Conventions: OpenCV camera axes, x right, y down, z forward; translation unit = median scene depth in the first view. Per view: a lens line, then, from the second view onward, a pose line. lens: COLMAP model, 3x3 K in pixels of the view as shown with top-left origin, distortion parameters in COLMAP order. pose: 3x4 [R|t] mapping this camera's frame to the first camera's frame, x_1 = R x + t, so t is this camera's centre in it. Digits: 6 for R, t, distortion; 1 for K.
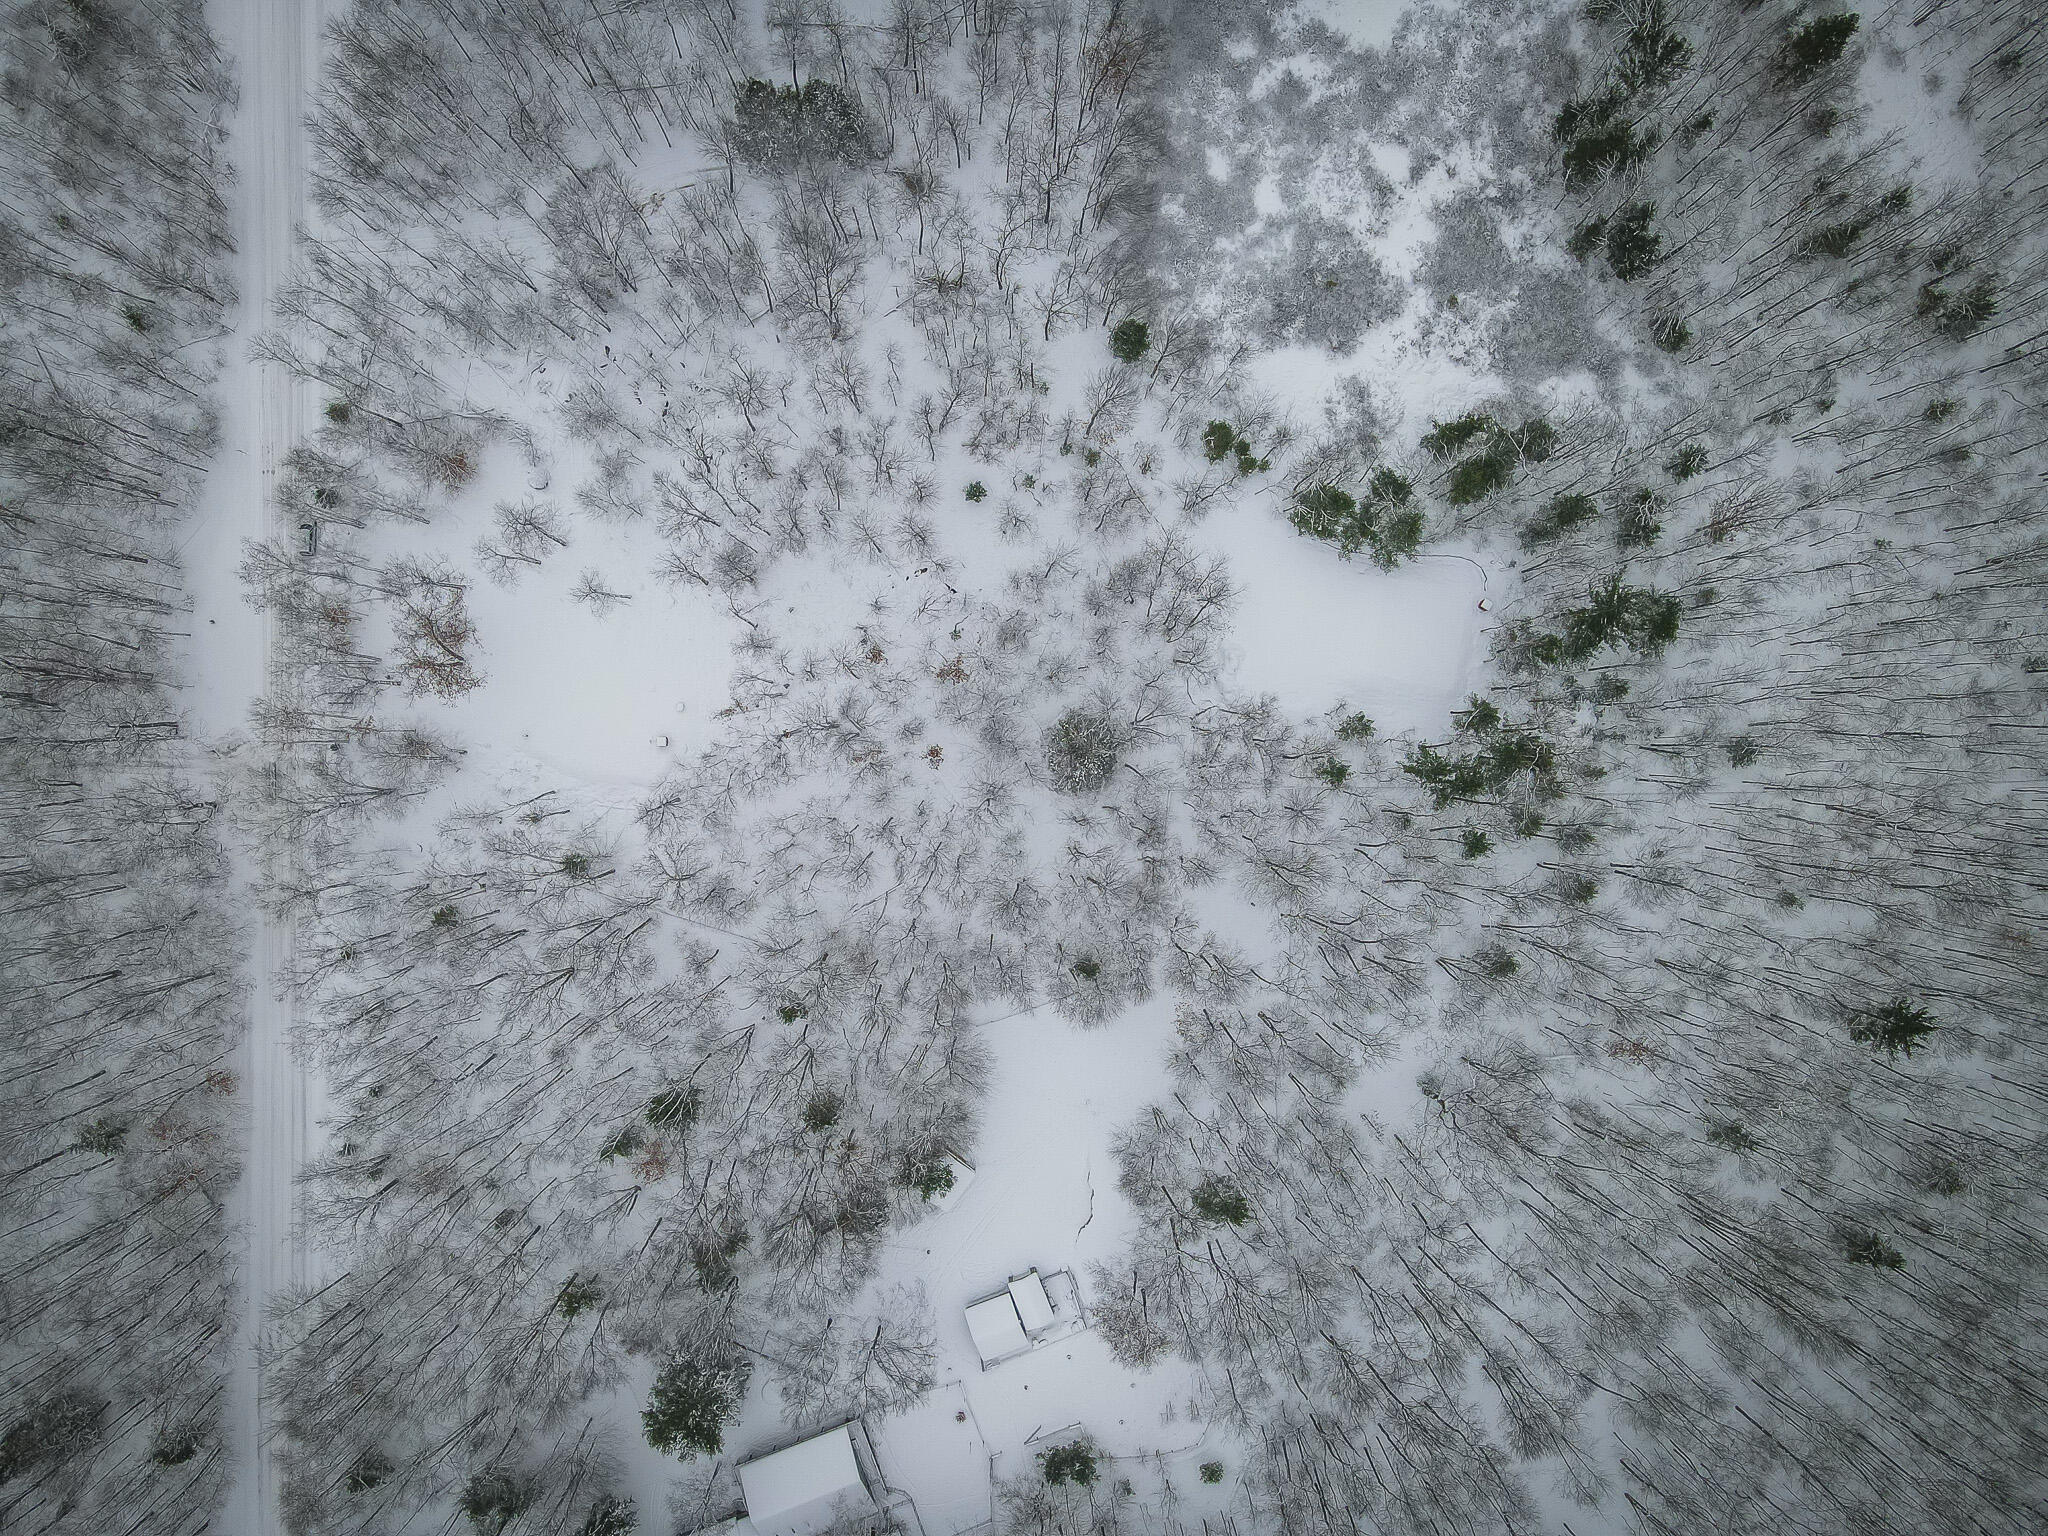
lens RADIAL K [[1492.6, 0, 1007.3], [0, 1492.6, 776.1], [0, 0, 1]] dist [0.015896, 0.003381]
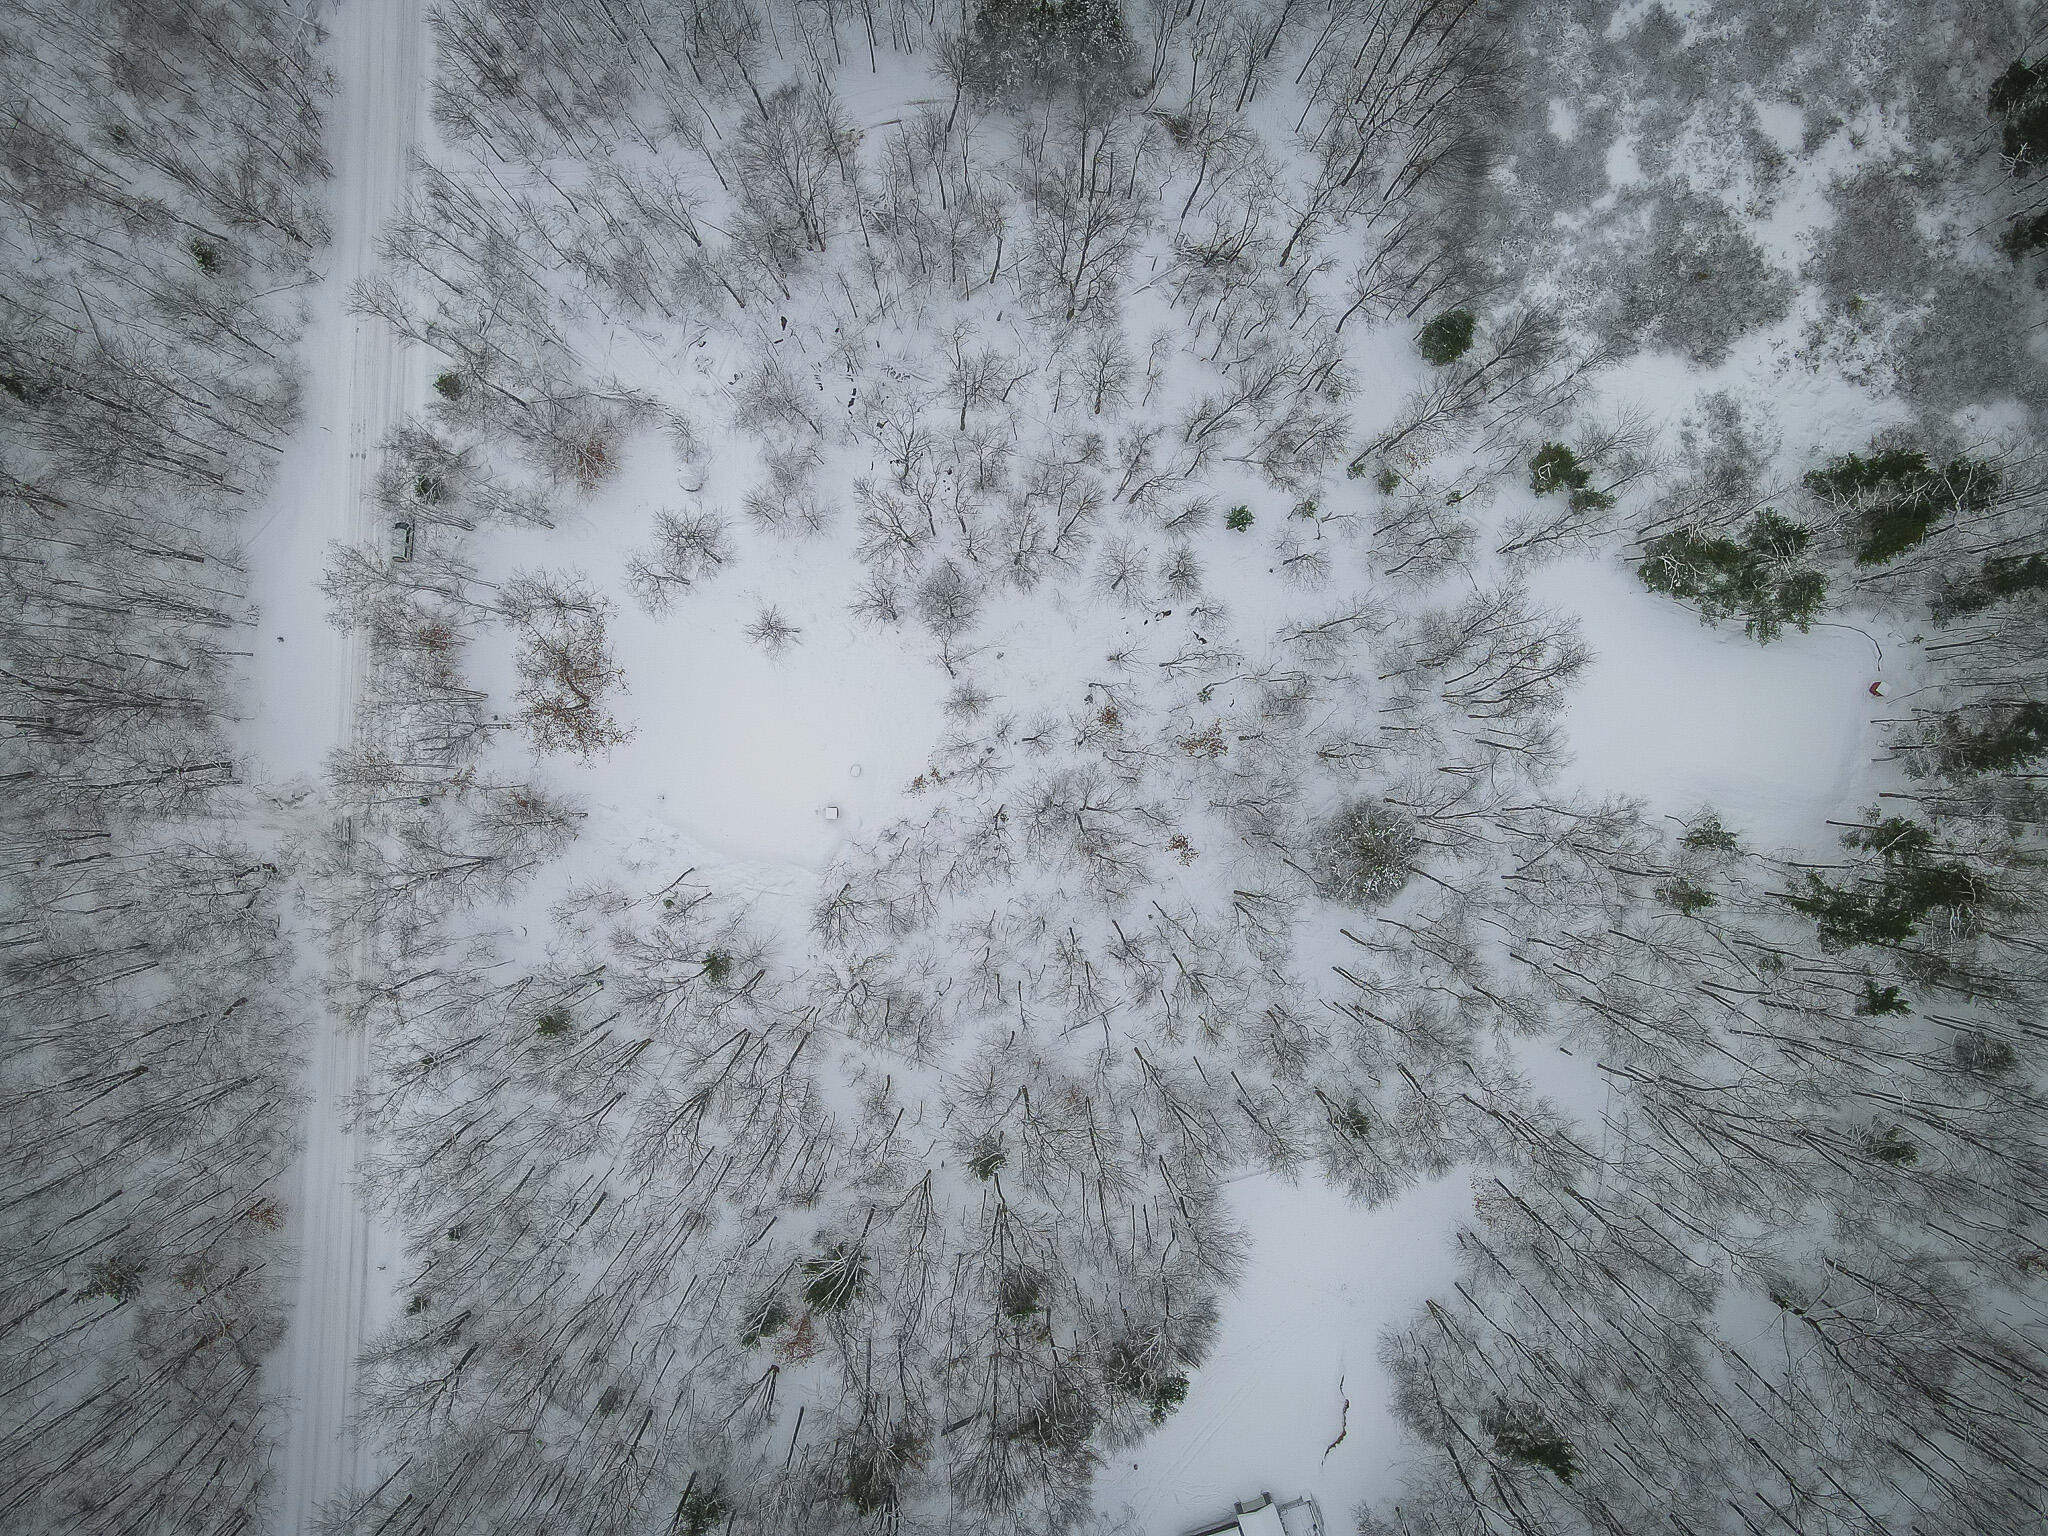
lens RADIAL K [[1492.6, 0, 1010.3], [0, 1492.6, 765.0], [0, 0, 1]] dist [0.015896, 0.003381]
pose [[0.998946, 0.045299, -0.007384, -0.135451], [-0.045305, 0.998973, -0.000653, -0.054179], [0.007347, 0.000987, 0.999973, 0.207428]]
